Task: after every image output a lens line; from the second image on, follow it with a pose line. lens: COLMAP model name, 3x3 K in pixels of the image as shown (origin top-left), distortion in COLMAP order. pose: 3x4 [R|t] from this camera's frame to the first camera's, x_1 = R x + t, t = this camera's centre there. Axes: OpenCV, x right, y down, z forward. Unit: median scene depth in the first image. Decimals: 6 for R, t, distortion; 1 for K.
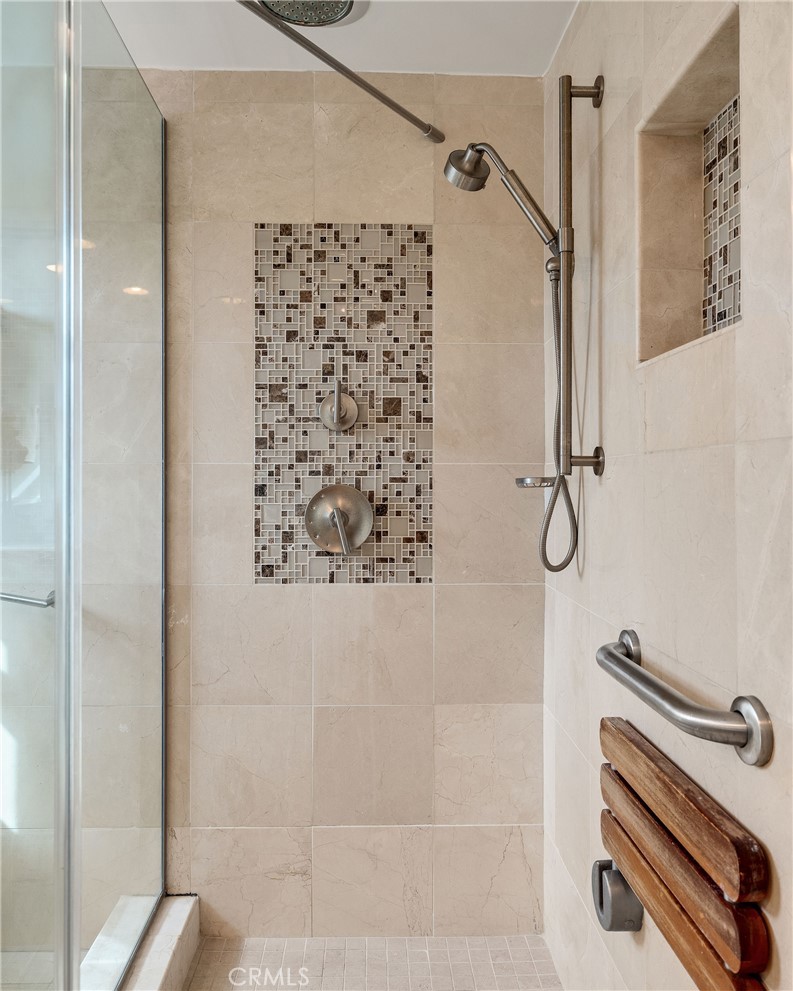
lens RADIAL K [[782.9, 0, 396.5], [0, 782.9, 495.5], [0, 0, 1]] dist [-0.005326, -0.004865]
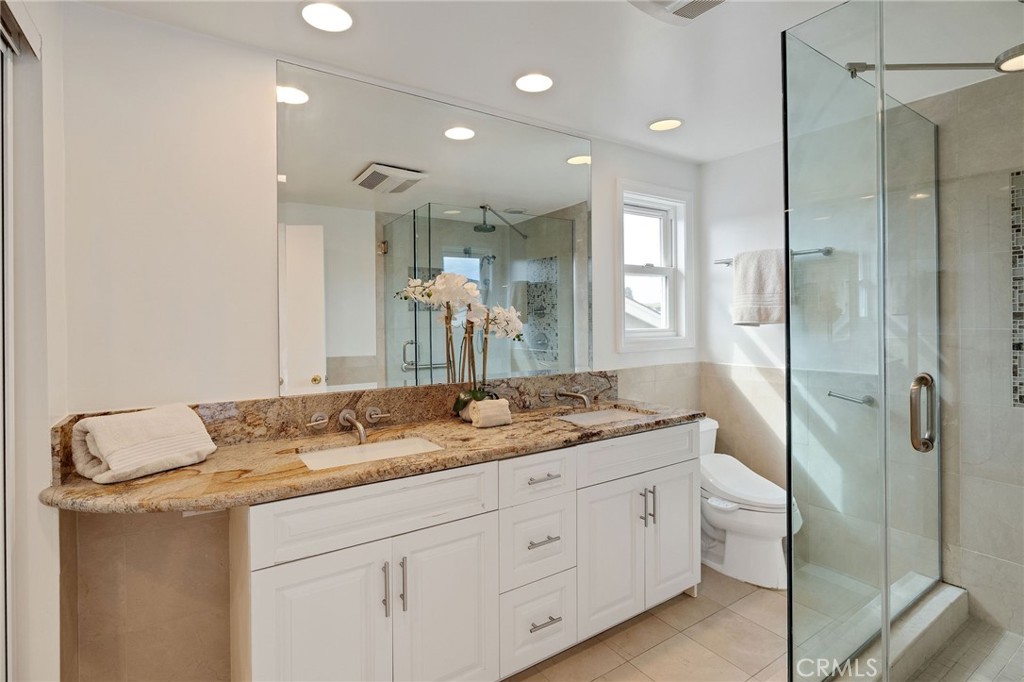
lens RADIAL K [[487.6, 0, 510.5], [0, 487.6, 322.8], [0, 0, 1]] dist [0.000969, -0.000219]
pose [[0.514221, -0.012420, -0.857568, 0.138962], [0.001799, 0.999909, -0.013403, -0.042787], [0.857656, 0.005349, 0.514196, -0.356550]]
